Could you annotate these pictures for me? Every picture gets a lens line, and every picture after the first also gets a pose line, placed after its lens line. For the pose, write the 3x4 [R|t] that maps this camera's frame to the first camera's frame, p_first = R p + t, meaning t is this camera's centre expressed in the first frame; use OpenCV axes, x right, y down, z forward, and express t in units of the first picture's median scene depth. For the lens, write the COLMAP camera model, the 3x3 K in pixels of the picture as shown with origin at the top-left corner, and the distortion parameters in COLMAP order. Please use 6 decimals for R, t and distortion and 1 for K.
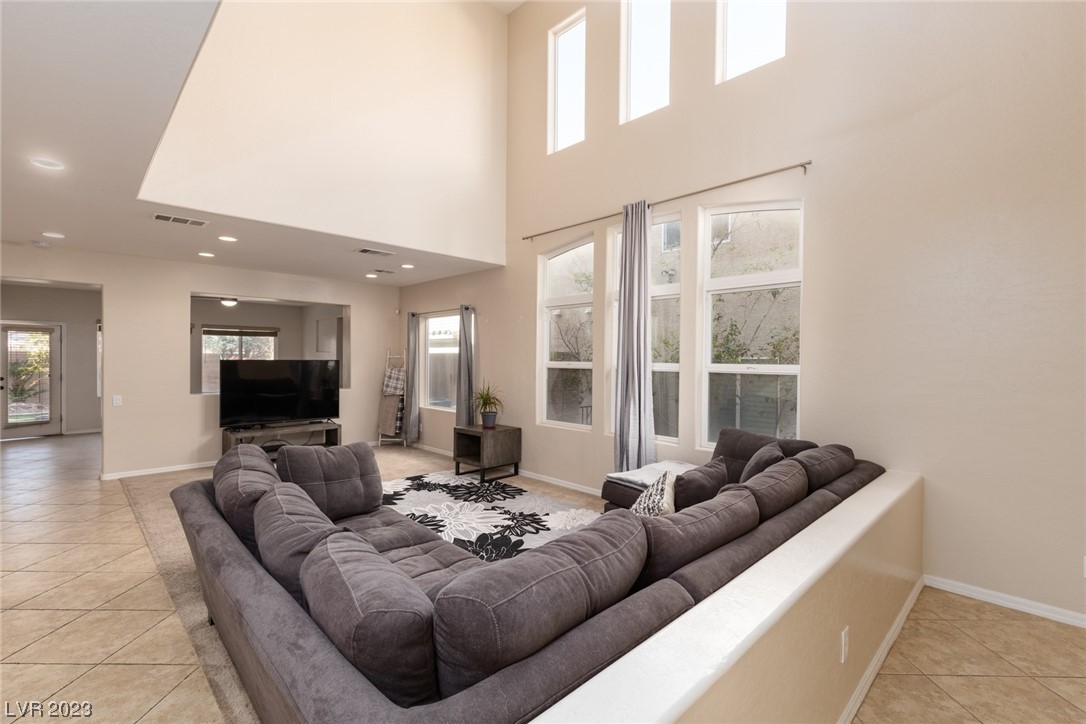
lens RADIAL K [[486.7, 0, 546.2], [0, 486.7, 362.0], [0, 0, 1]] dist [0.008747, -0.000021]
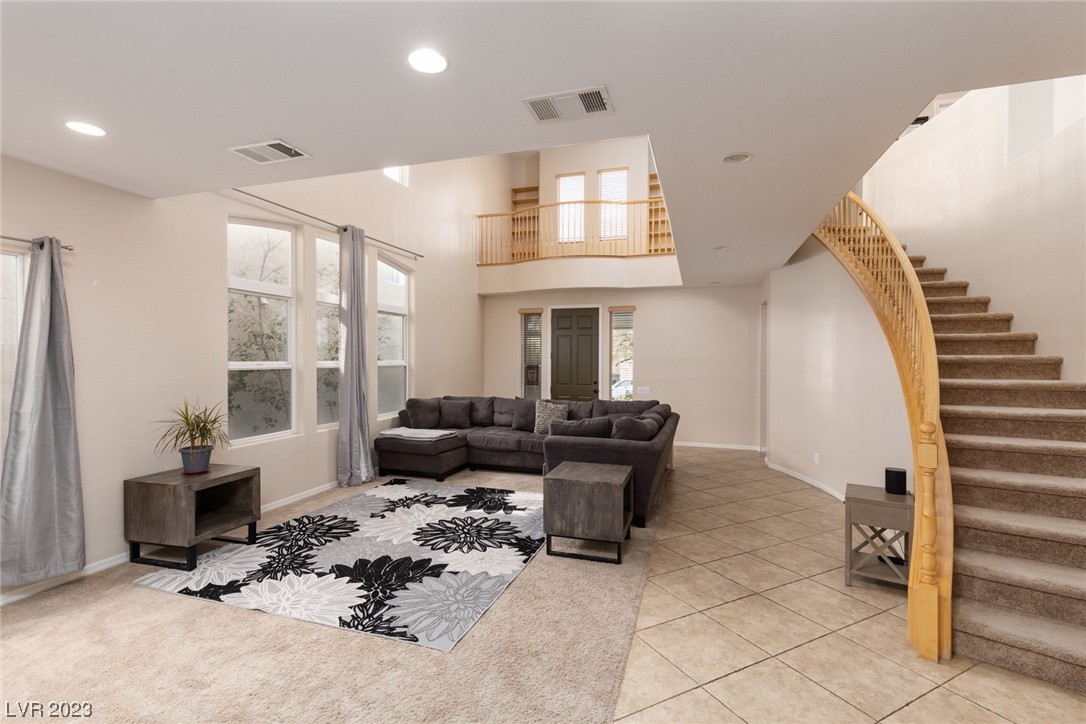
lens RADIAL K [[486.7, 0, 540.5], [0, 486.7, 362.4], [0, 0, 1]] dist [0.008747, -0.000021]
pose [[-0.463412, -0.015855, 0.886001, -0.995614], [0.001108, 0.999829, 0.018472, -0.015540], [-0.886142, 0.009541, -0.463315, 1.050897]]
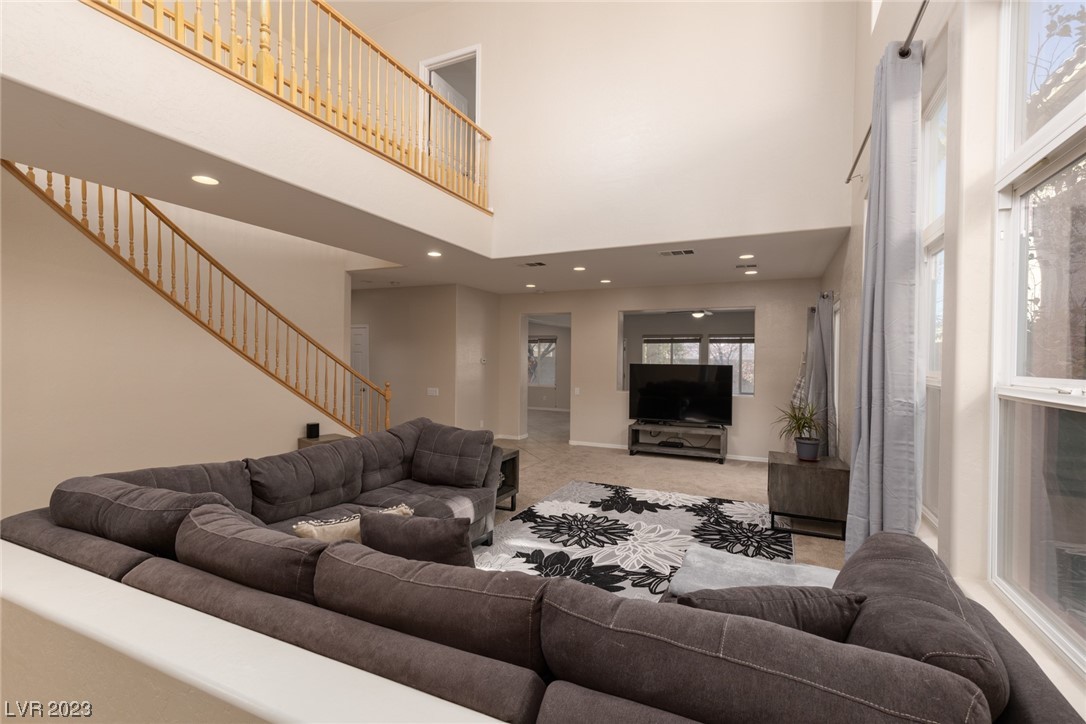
lens RADIAL K [[486.7, 0, 540.6], [0, 486.7, 367.7], [0, 0, 1]] dist [0.008747, -0.000021]
pose [[0.346201, 0.012864, -0.938072, 0.486475], [-0.016216, 0.999839, 0.007727, -0.000255], [0.938020, 0.012537, 0.346354, 0.445372]]
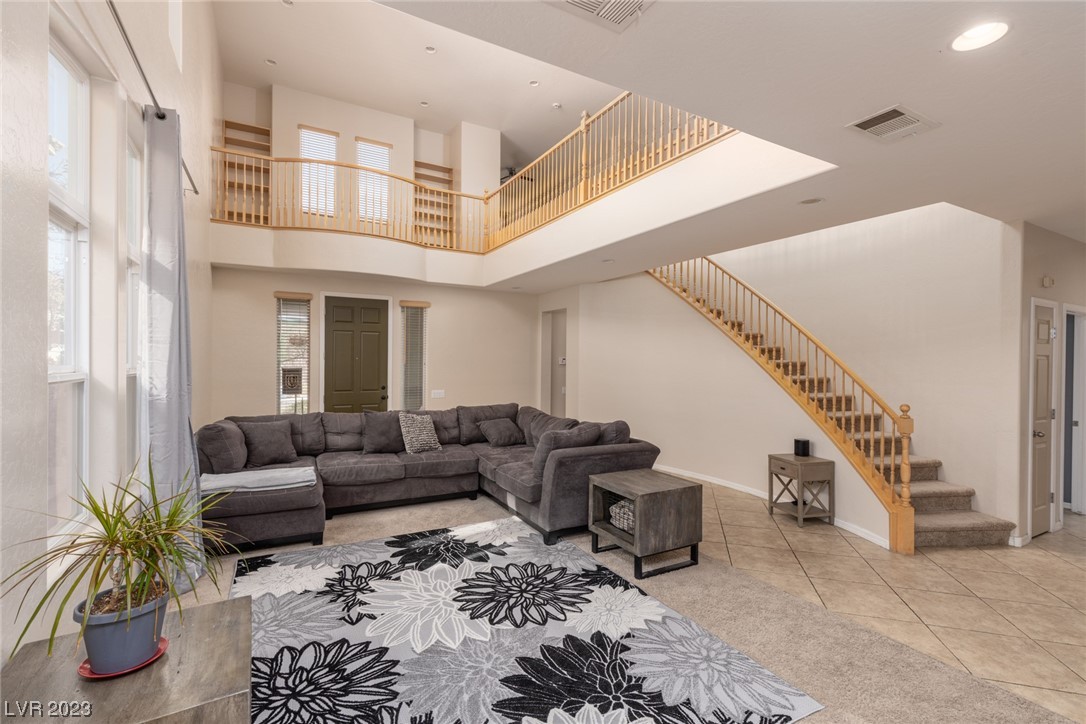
lens RADIAL K [[486.7, 0, 539.4], [0, 486.7, 361.3], [0, 0, 1]] dist [0.008747, -0.000021]
pose [[-0.962122, -0.017050, 0.272084, -0.425701], [-0.014449, 0.999829, 0.011561, -0.014584], [-0.272235, 0.007191, -0.962204, 1.362713]]
